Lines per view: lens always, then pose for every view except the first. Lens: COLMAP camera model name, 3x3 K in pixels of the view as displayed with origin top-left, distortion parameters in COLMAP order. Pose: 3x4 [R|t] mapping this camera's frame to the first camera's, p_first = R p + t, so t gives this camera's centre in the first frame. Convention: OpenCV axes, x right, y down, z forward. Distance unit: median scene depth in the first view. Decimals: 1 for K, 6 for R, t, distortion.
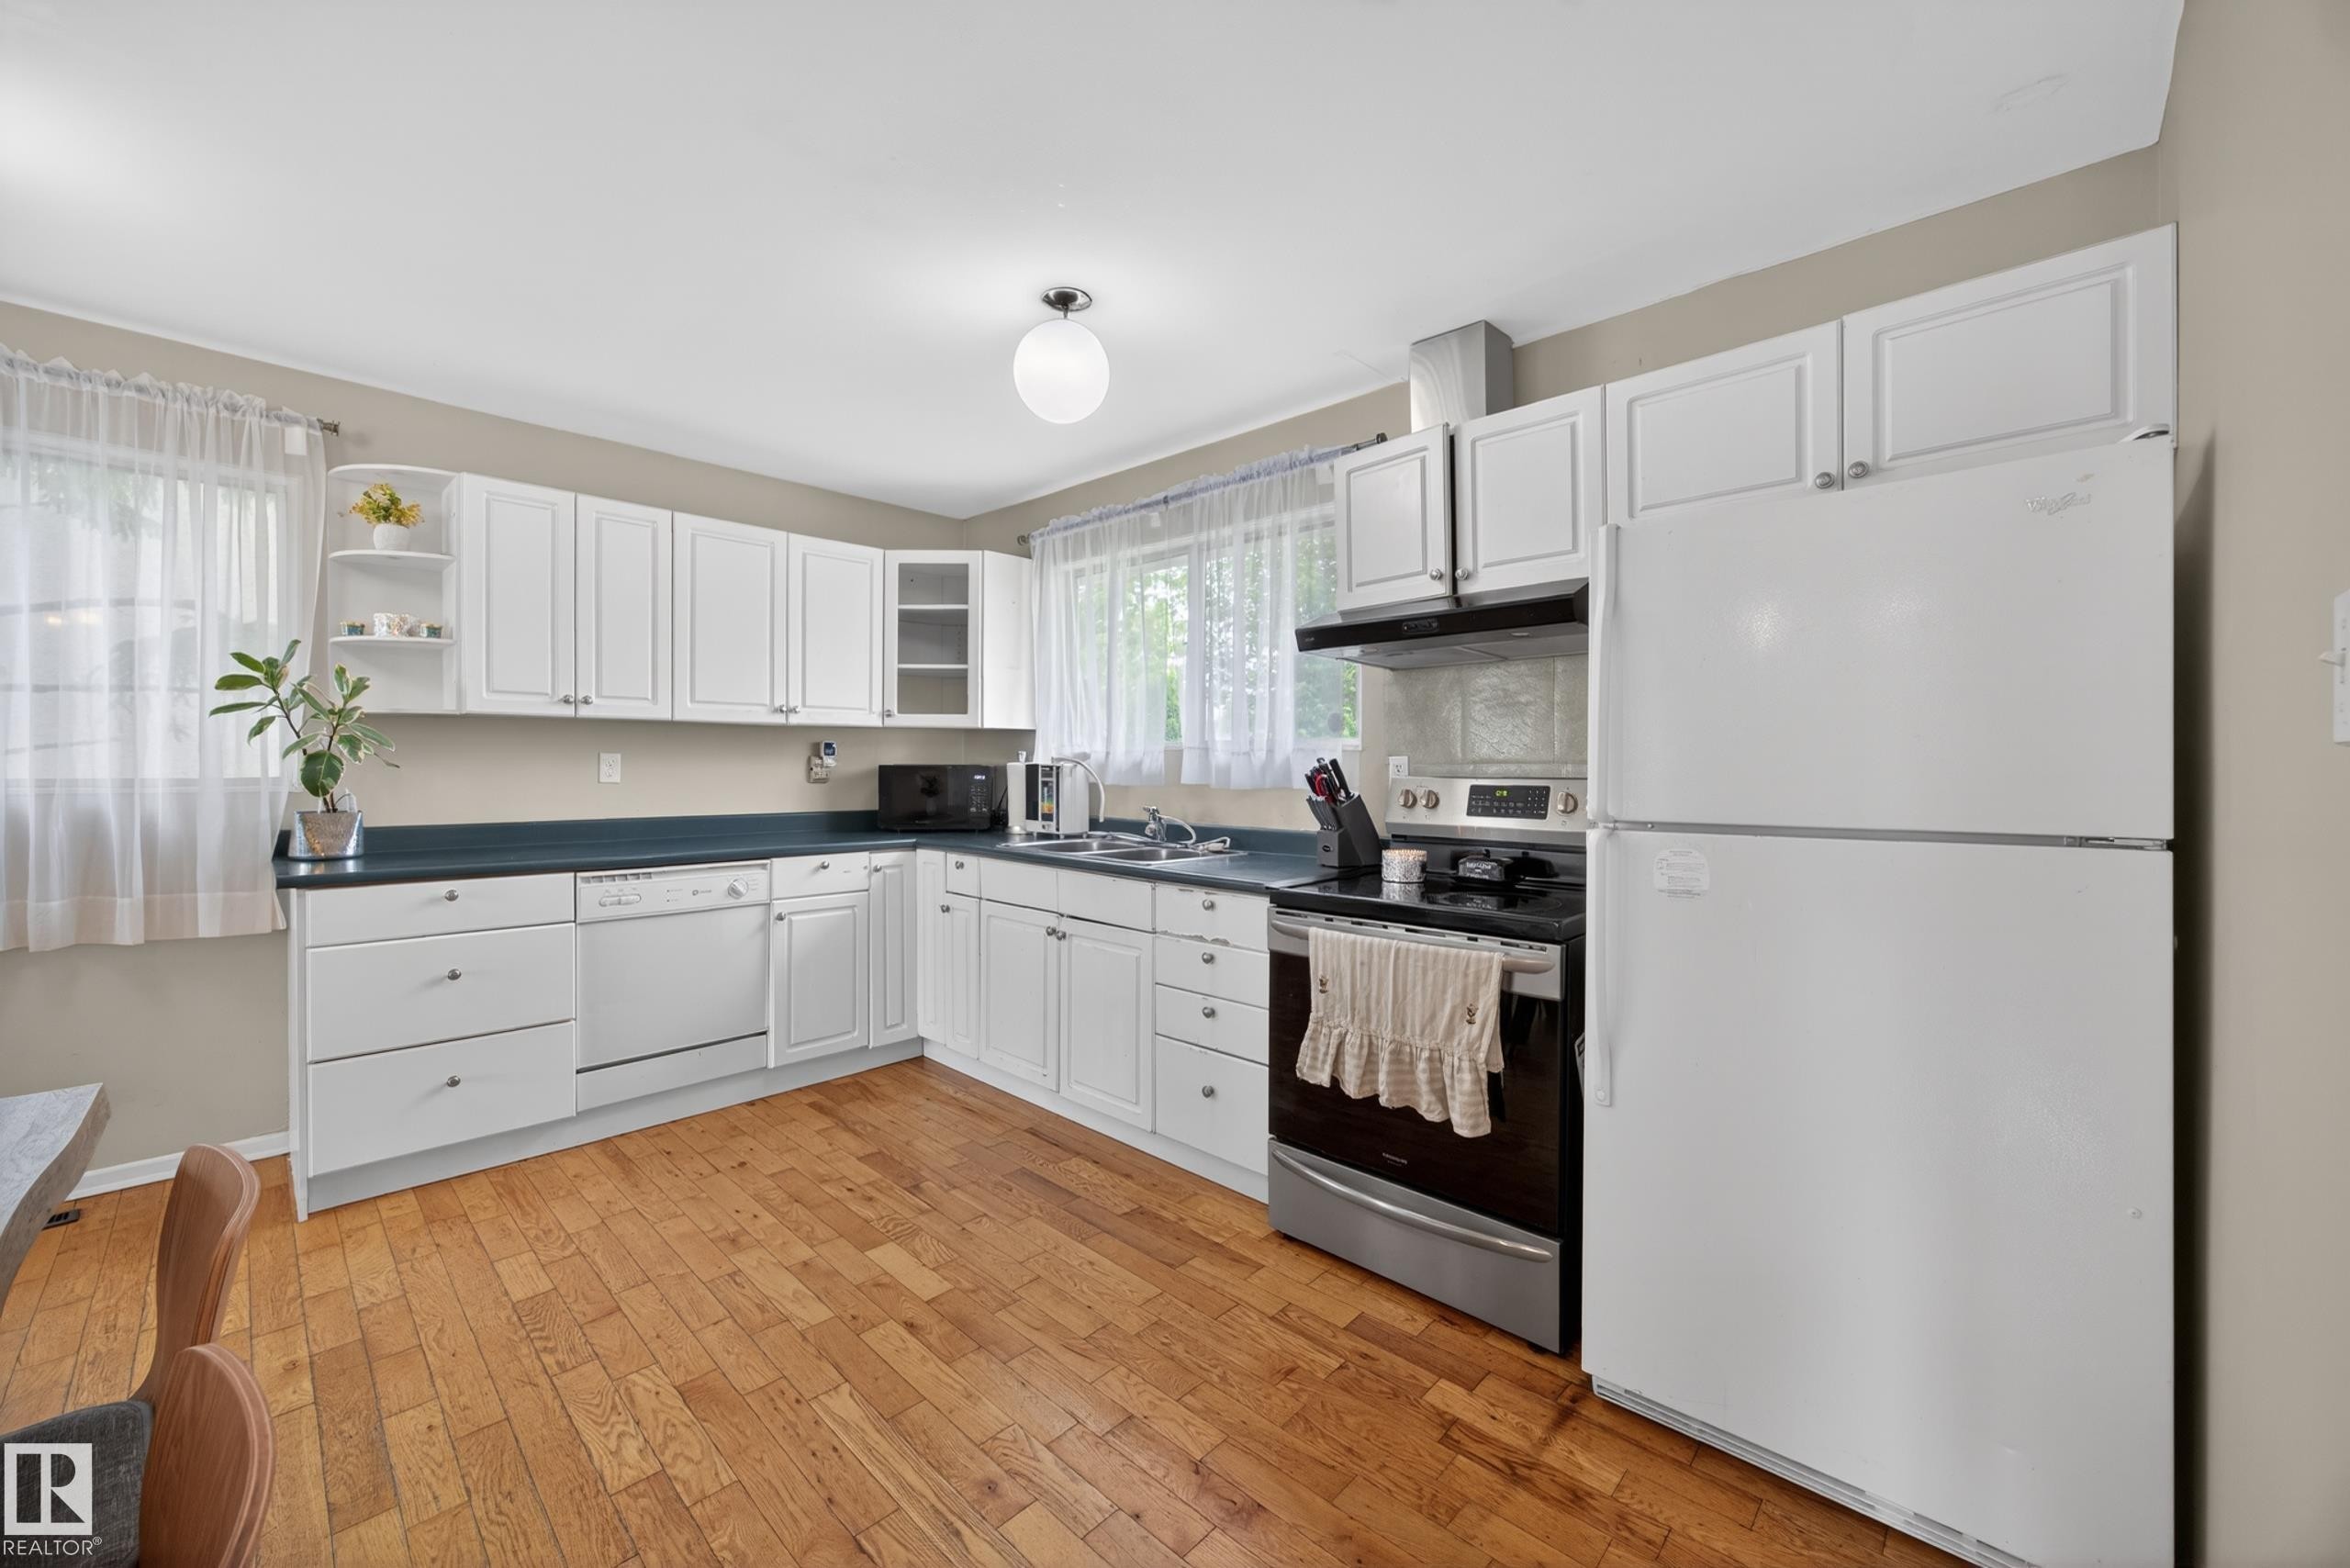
lens RADIAL K [[915.0, 0, 1170.8], [0, 915.0, 769.0], [0, 0, 1]] dist [-0.020395, 0.000373]
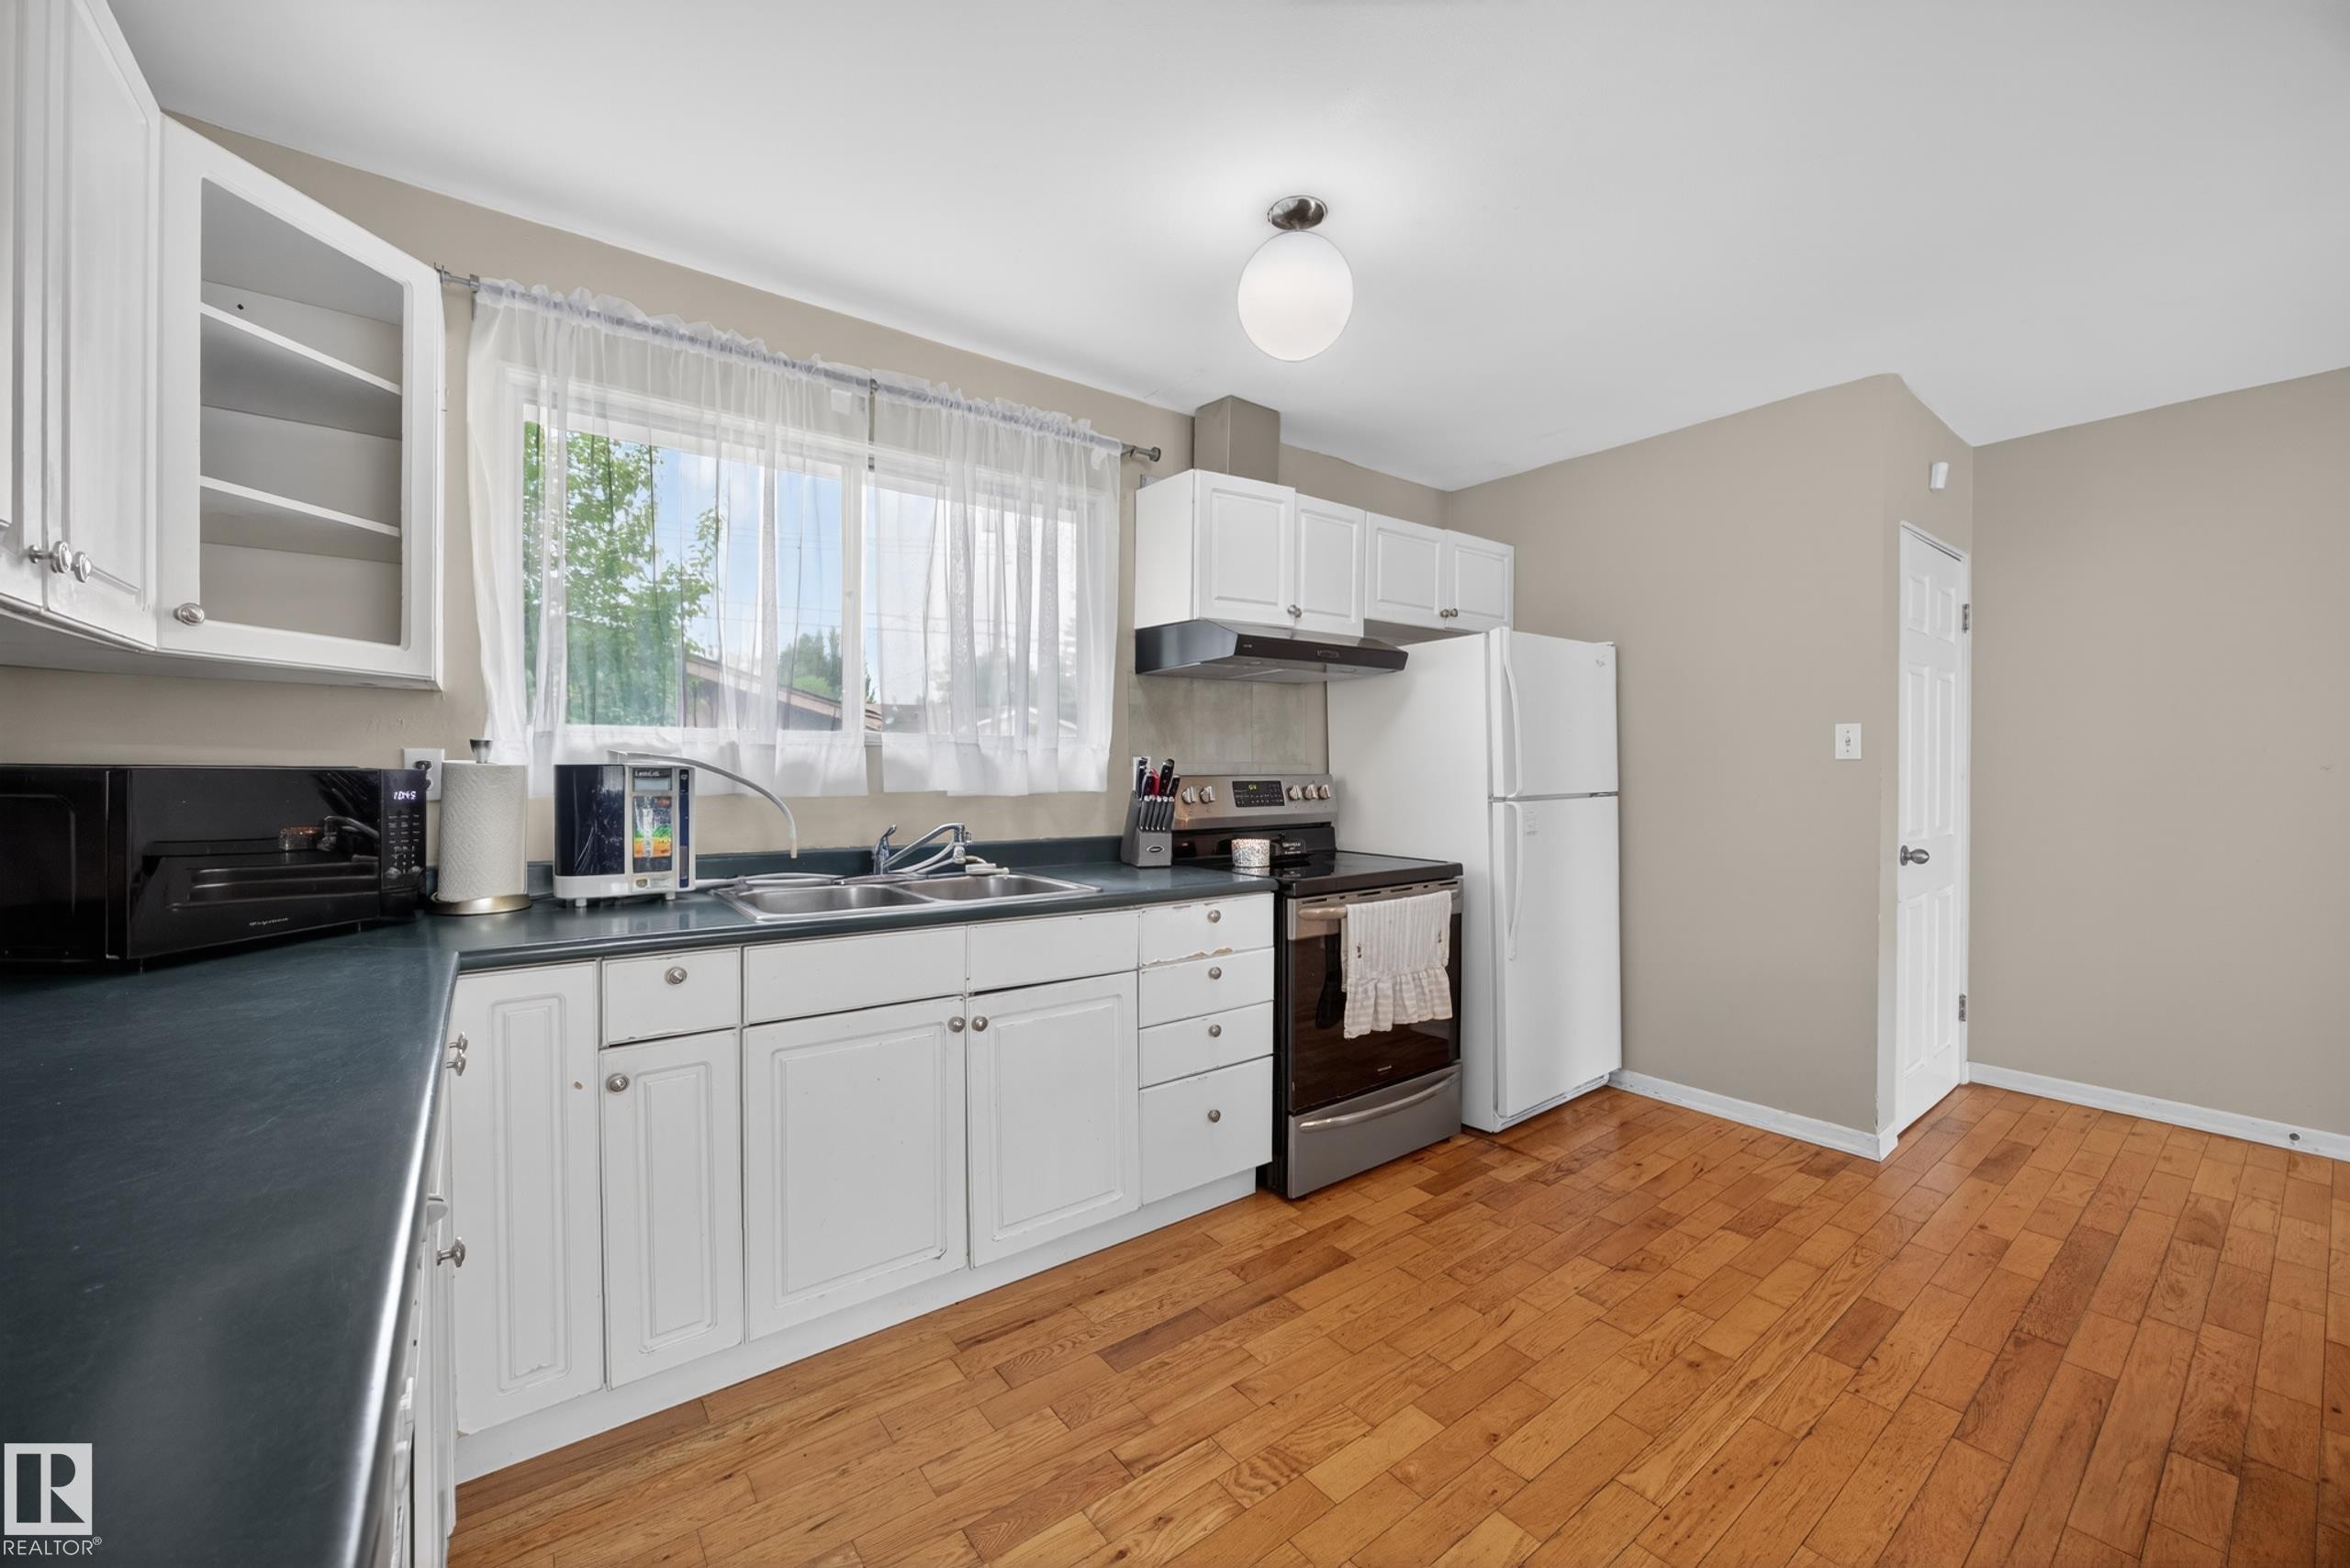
lens RADIAL K [[915.0, 0, 1172.7], [0, 915.0, 772.9], [0, 0, 1]] dist [-0.020395, 0.000373]
pose [[0.146920, -0.011277, 0.989084, -0.899506], [0.001744, 0.999936, 0.011141, -0.008230], [-0.989147, 0.000088, 0.146931, 0.917409]]
